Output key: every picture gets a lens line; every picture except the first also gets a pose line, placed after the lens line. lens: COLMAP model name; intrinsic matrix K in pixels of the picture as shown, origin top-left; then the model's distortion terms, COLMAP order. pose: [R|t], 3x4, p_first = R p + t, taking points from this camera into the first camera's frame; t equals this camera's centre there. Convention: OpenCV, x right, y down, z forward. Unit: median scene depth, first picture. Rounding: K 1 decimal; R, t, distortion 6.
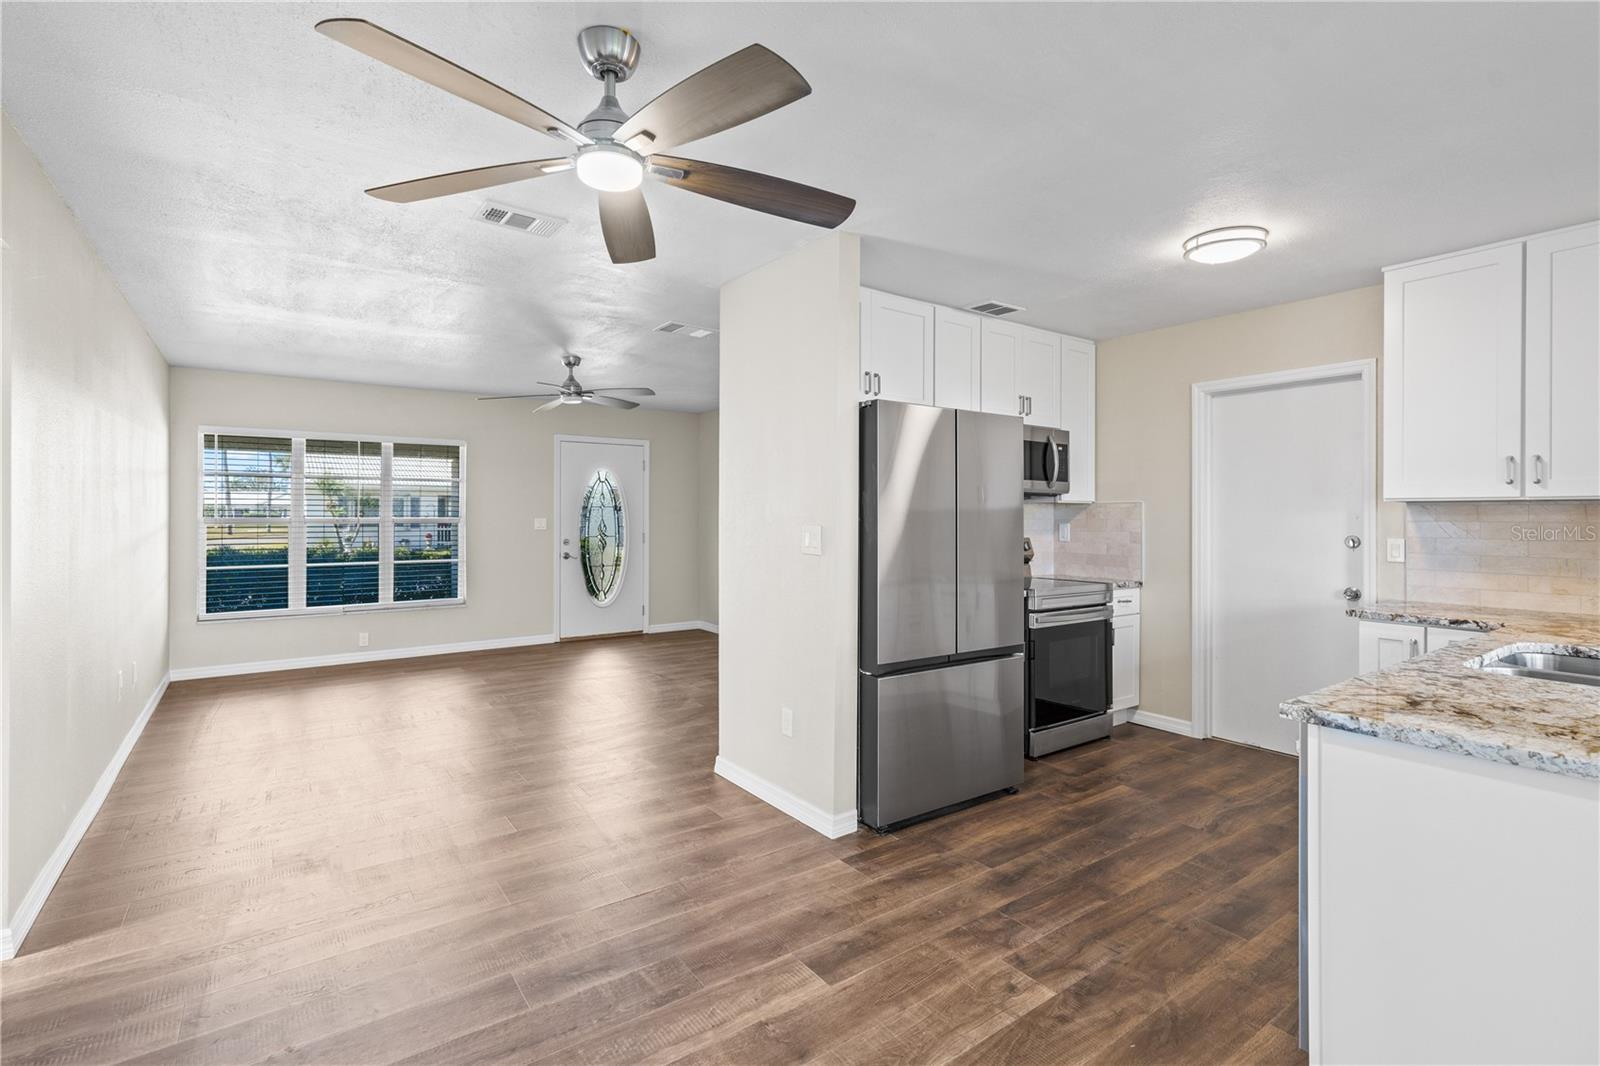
lens RADIAL K [[738.2, 0, 793.4], [0, 738.2, 513.7], [0, 0, 1]] dist [-0.010733, 0.011899]
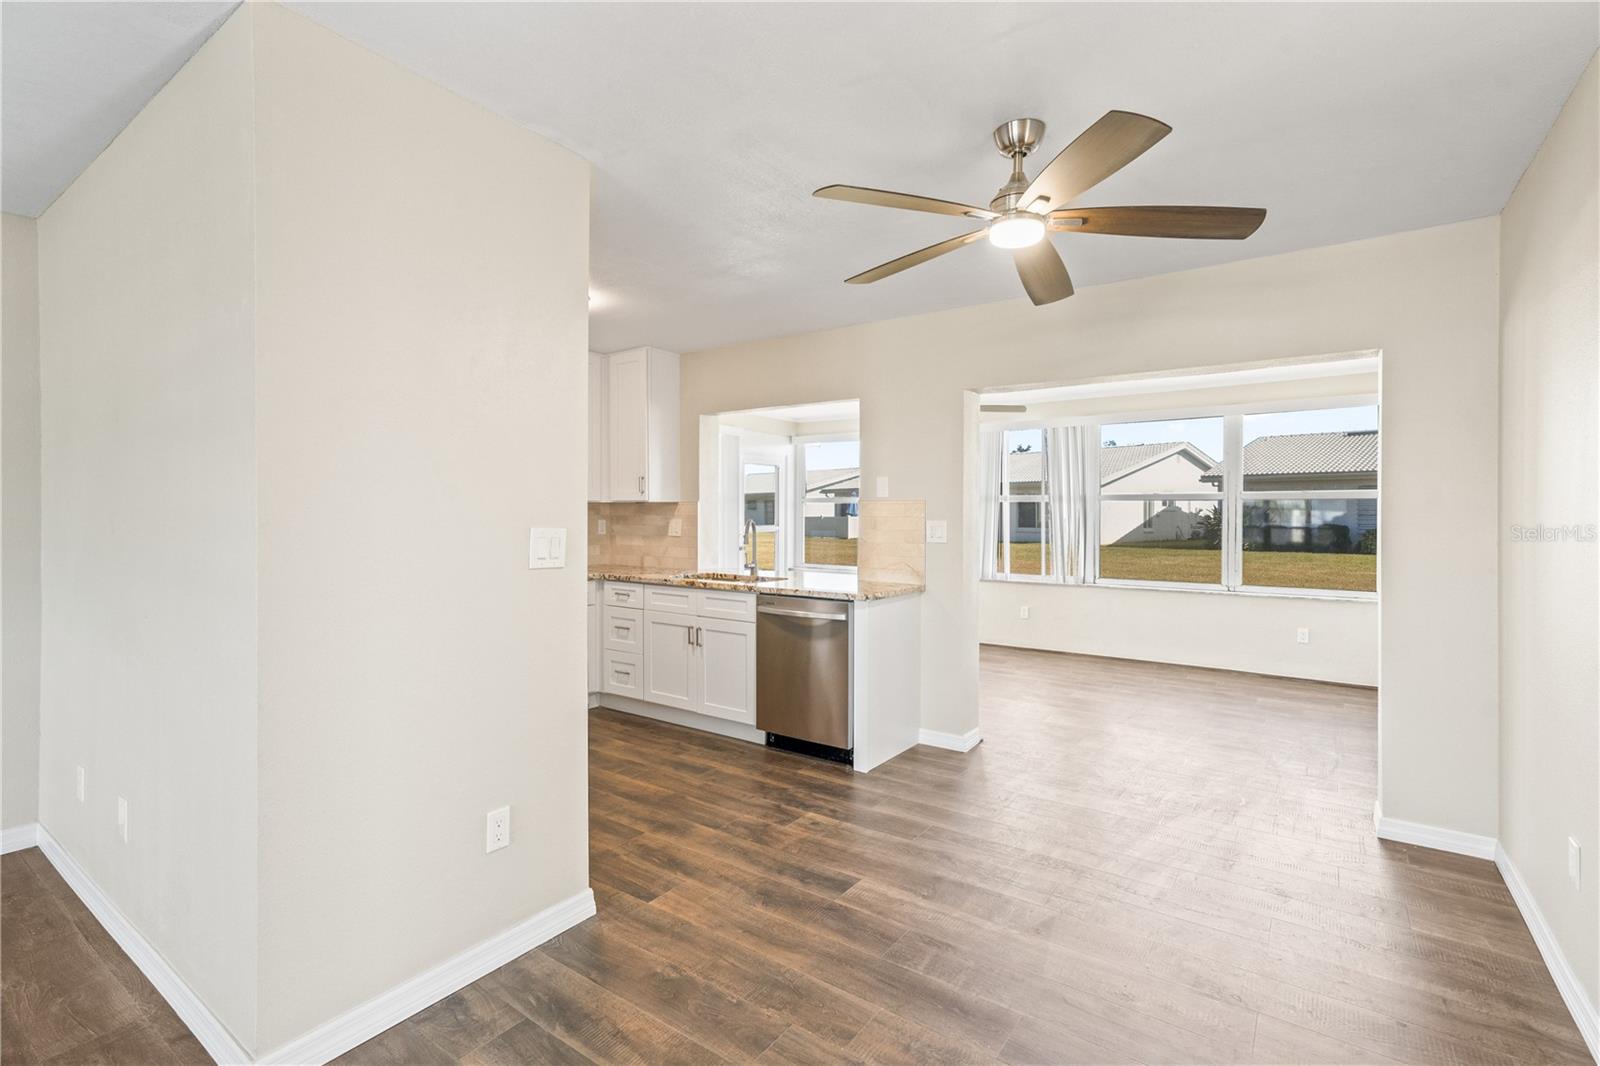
lens RADIAL K [[738.2, 0, 793.4], [0, 738.2, 513.7], [0, 0, 1]] dist [-0.010733, 0.011899]
pose [[-0.315038, -0.007300, 0.949051, -0.799997], [-0.005133, 0.999969, 0.005988, -0.005343], [-0.949065, -0.002985, -0.315066, 1.073940]]
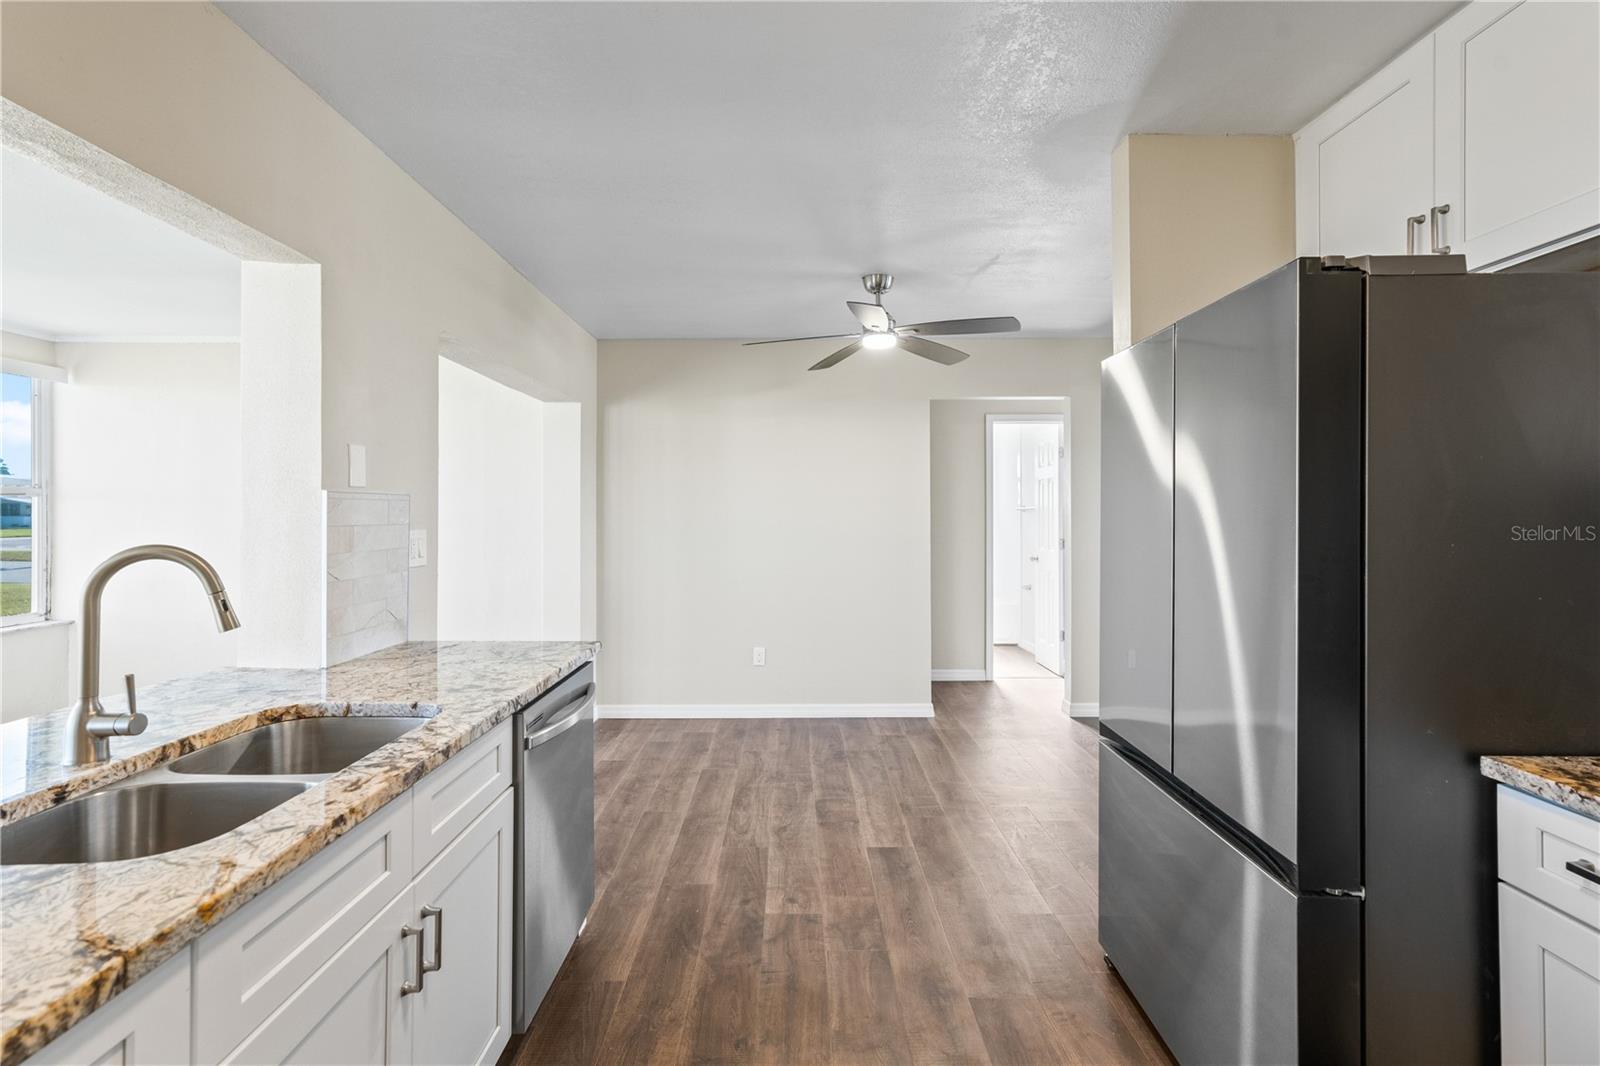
lens RADIAL K [[747.9, 0, 794.7], [0, 747.9, 508.9], [0, 0, 1]] dist [-0.009255, 0.011041]
pose [[-0.583760, -0.009368, -0.811872, 0.926034], [-0.001927, 0.999947, -0.010152, -0.000057], [0.811924, -0.004362, -0.583747, 1.223254]]
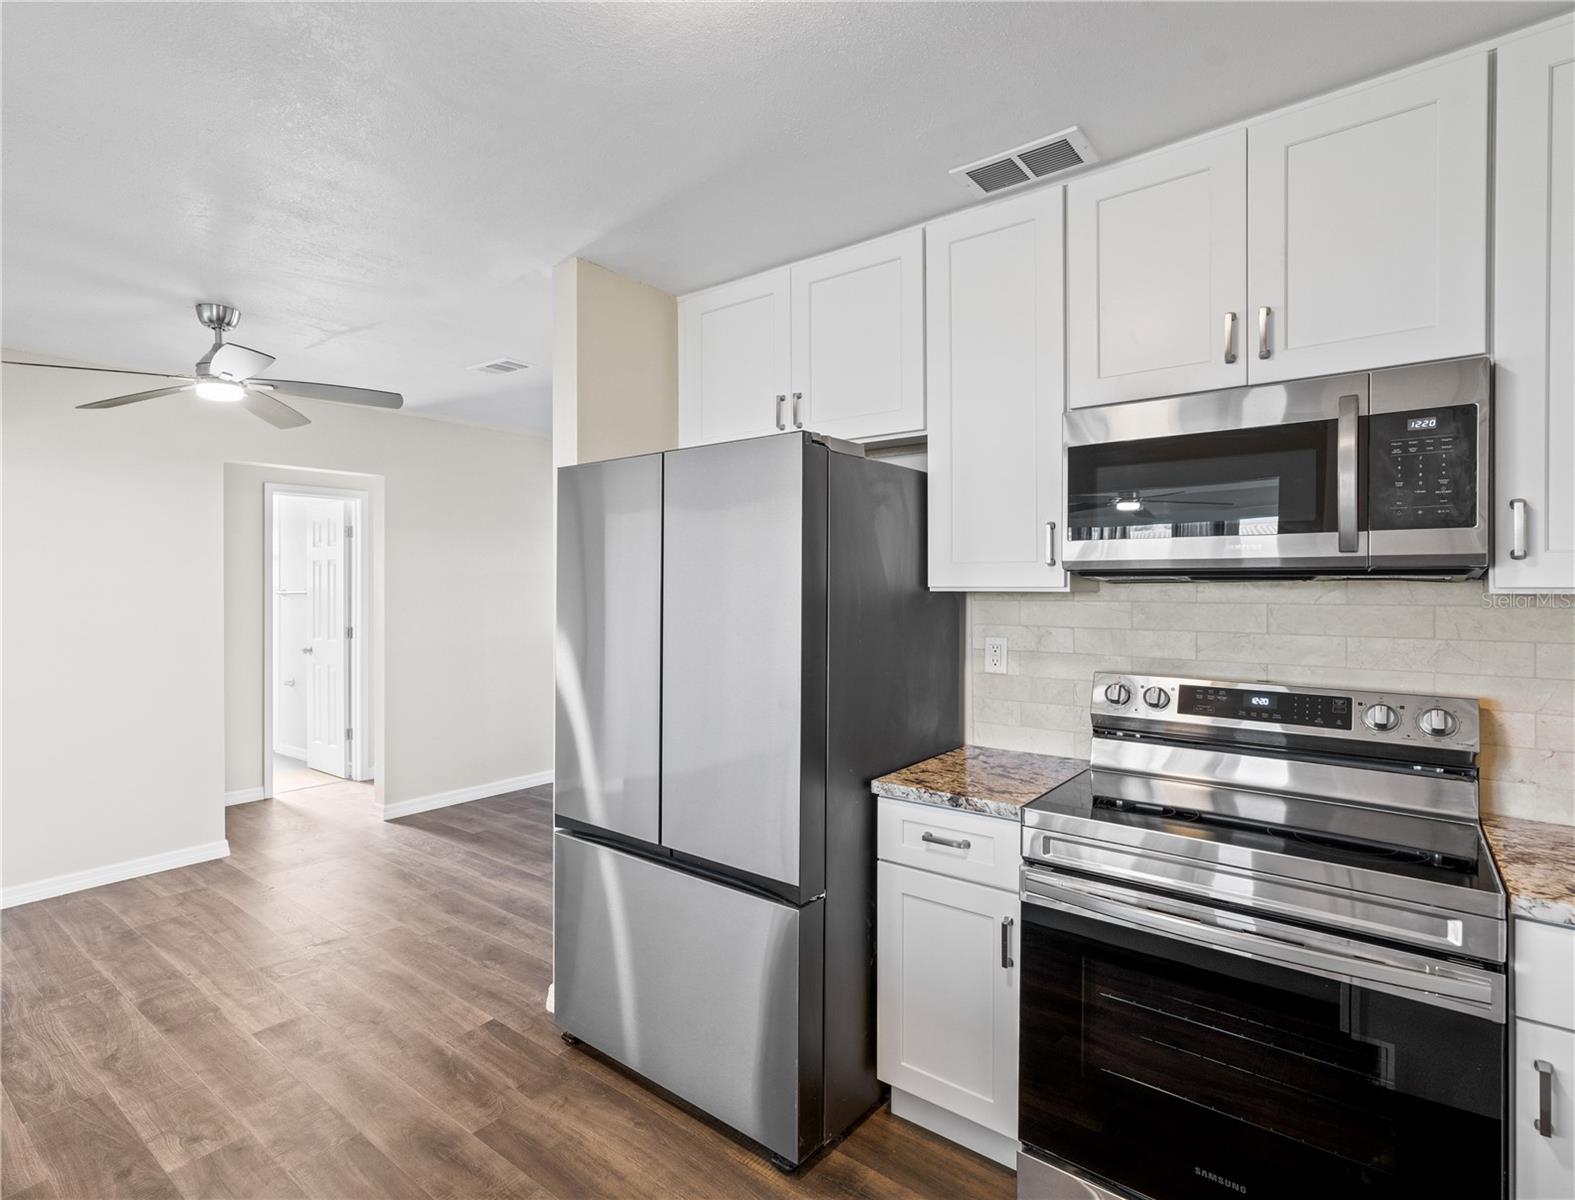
lens RADIAL K [[824.5, 0, 661.9], [0, 824.5, 593.3], [0, 0, 1]] dist [-0.001702, 0.009441]
pose [[0.209221, 0.002610, -0.977865, 1.007411], [0.003609, 0.999988, 0.003441, -0.029452], [0.977862, -0.004249, 0.209209, 0.955847]]
